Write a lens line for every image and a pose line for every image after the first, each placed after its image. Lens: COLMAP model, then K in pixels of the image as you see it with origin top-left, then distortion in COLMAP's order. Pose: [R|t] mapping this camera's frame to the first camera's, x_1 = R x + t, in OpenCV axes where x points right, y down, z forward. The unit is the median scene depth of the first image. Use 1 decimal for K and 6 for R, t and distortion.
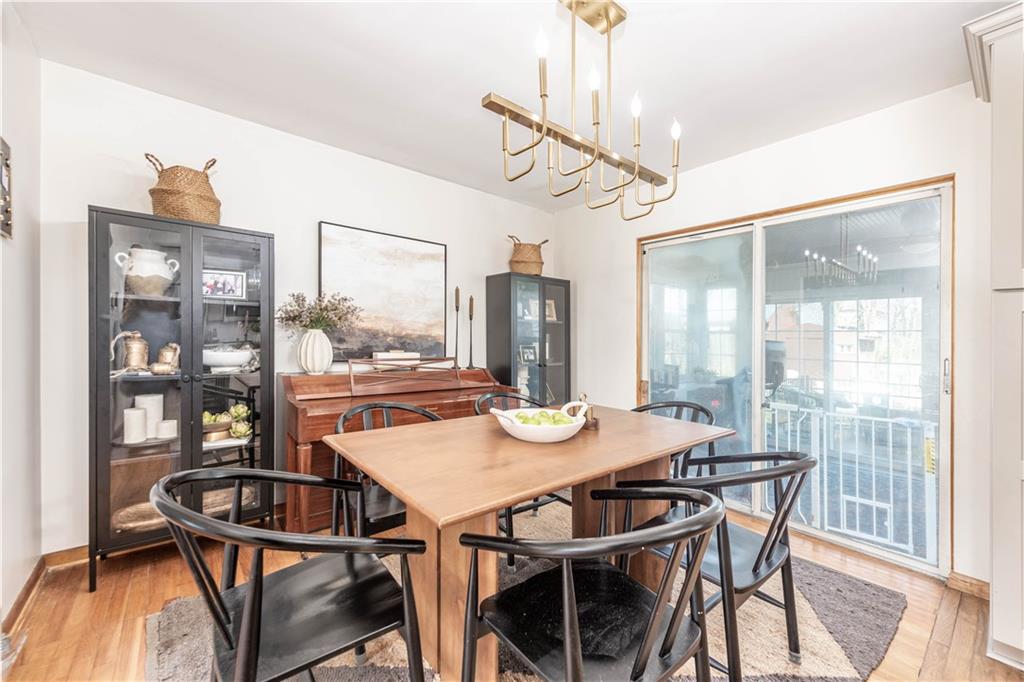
lens RADIAL K [[410.2, 0, 523.2], [0, 410.2, 340.4], [0, 0, 1]] dist [0.006288, 0.000038]
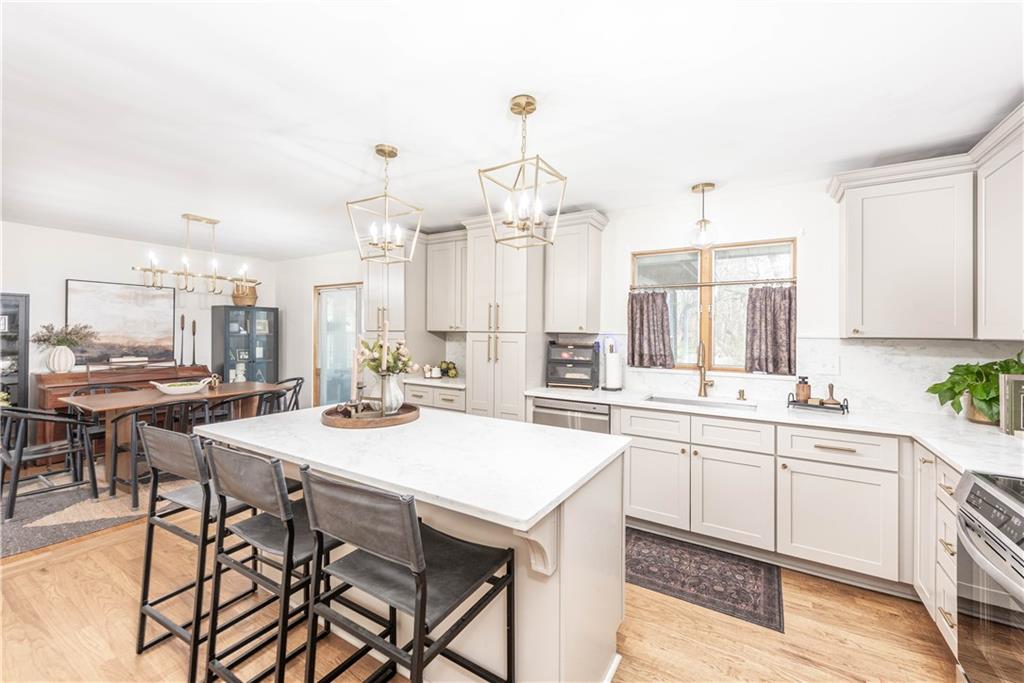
lens RADIAL K [[408.8, 0, 525.5], [0, 408.8, 324.7], [0, 0, 1]] dist [-0.000242, -0.000168]
pose [[0.939790, -0.004430, 0.341724, 0.630785], [0.011226, 0.999777, -0.017912, -0.055476], [-0.341569, 0.020670, 0.939629, -1.088702]]
